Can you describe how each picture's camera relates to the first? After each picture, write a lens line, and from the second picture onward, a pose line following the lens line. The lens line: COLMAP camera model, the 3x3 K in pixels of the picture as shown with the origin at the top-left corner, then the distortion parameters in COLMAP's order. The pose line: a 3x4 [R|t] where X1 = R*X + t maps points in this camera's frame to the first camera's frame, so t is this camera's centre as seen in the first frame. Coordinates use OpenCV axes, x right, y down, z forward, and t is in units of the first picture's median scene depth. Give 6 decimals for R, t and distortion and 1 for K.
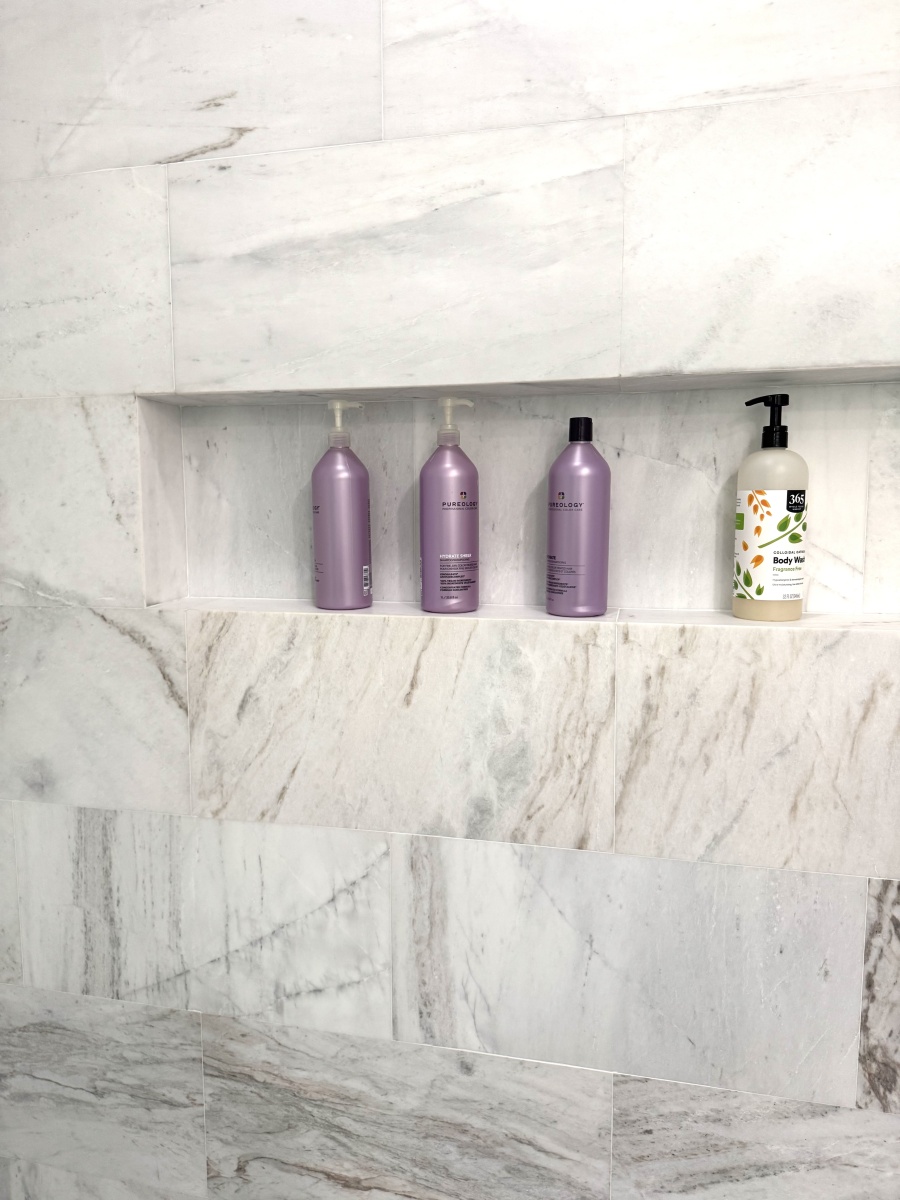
lens RADIAL K [[829.0, 0, 451.2], [0, 829.0, 601.0], [0, 0, 1]] dist [0.032863, -0.045444]
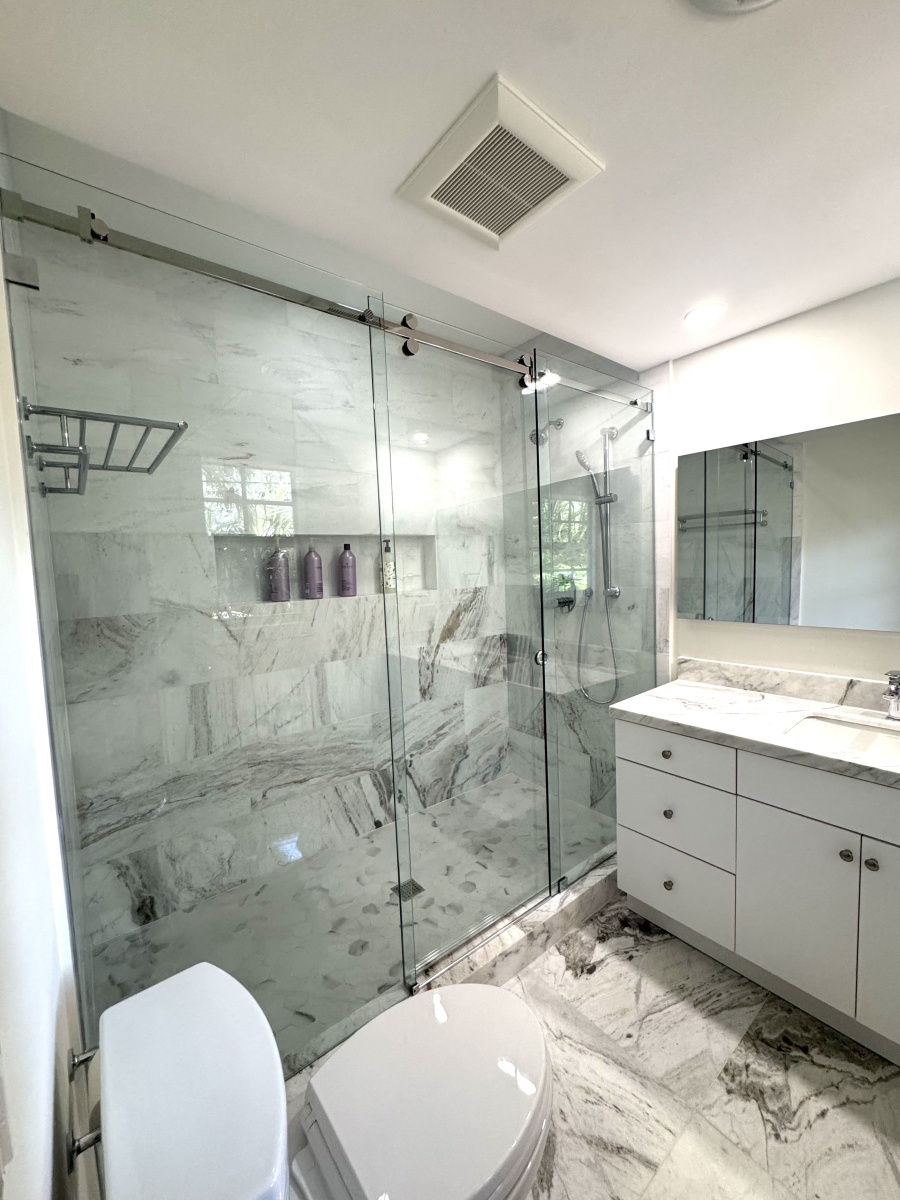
lens RADIAL K [[479.7, 0, 450.9], [0, 479.7, 598.2], [0, 0, 1]] dist [-0.005841, 0.001039]
pose [[0.629110, -0.078531, 0.773339, -1.187026], [0.116056, 0.993222, 0.006448, 0.062809], [-0.768603, 0.085695, 0.633960, -0.692270]]
